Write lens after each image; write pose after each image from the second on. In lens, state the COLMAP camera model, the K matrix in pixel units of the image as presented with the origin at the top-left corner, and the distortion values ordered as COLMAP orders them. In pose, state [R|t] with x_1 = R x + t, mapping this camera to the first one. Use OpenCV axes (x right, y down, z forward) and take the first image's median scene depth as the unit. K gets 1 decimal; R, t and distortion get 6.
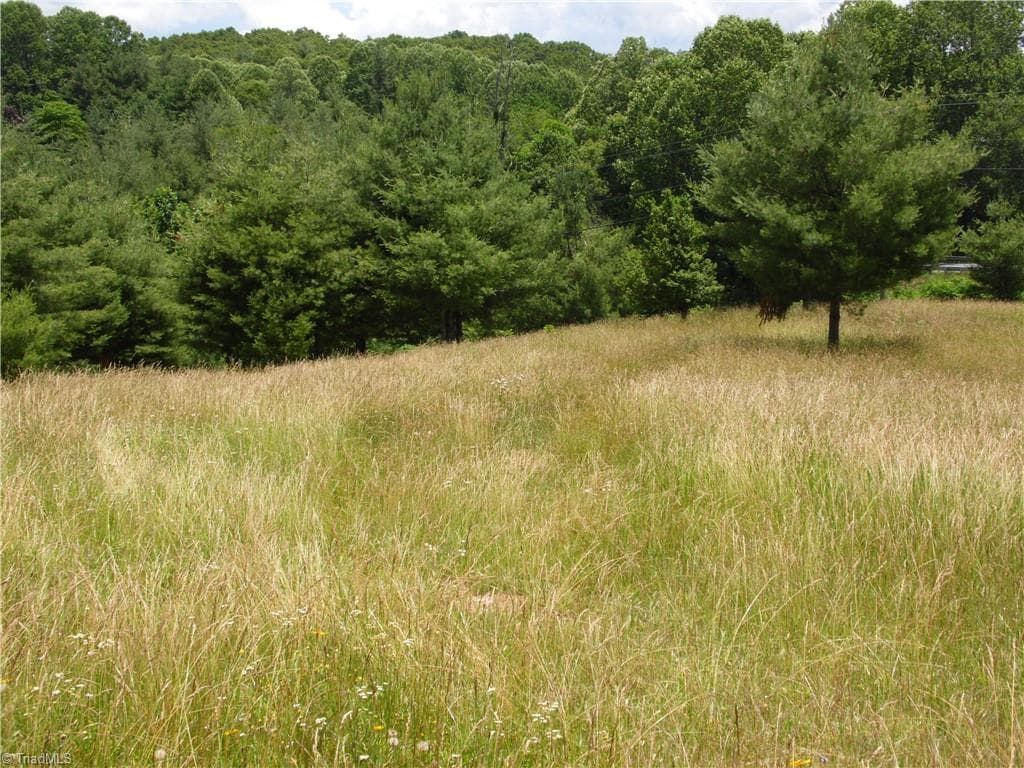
lens RADIAL K [[1488.1, 0, 498.3], [0, 1488.1, 394.0], [0, 0, 1]] dist [0.114869, 0.000000]
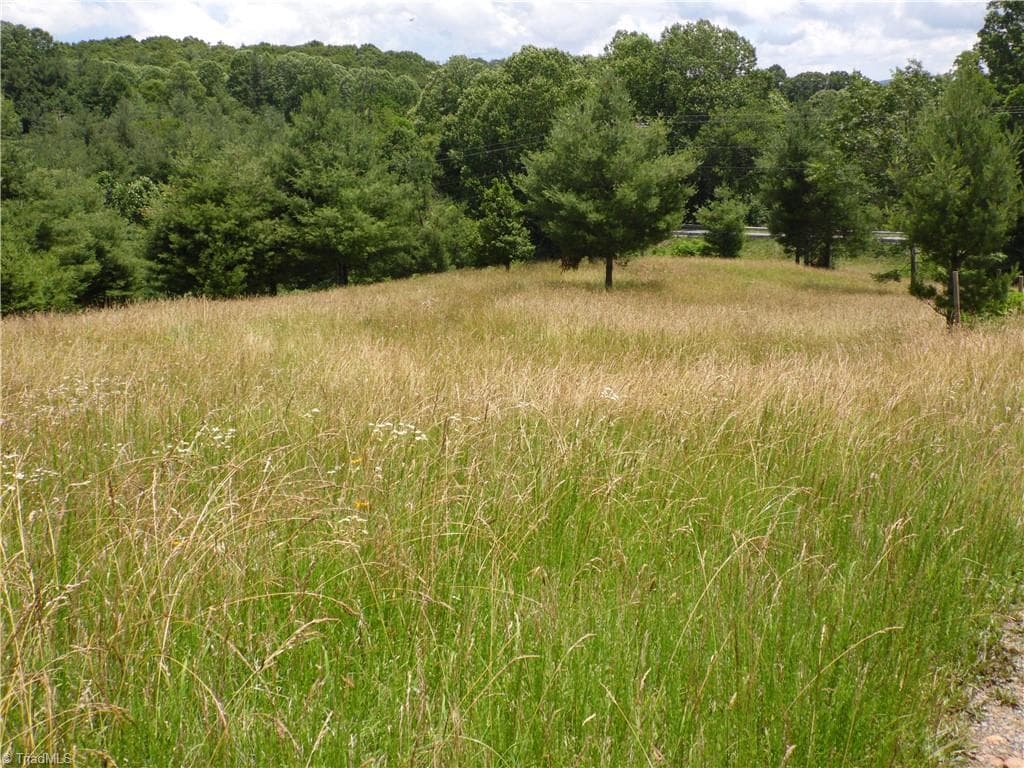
lens RADIAL K [[1170.5, 0, 513.2], [0, 1170.5, 377.1], [0, 0, 1]] dist [-0.021522, 0.000000]
pose [[0.990670, -0.014609, 0.135495, -0.024872], [0.009158, 0.999126, 0.040773, 0.007335], [-0.135973, -0.039152, 0.989939, -0.119379]]
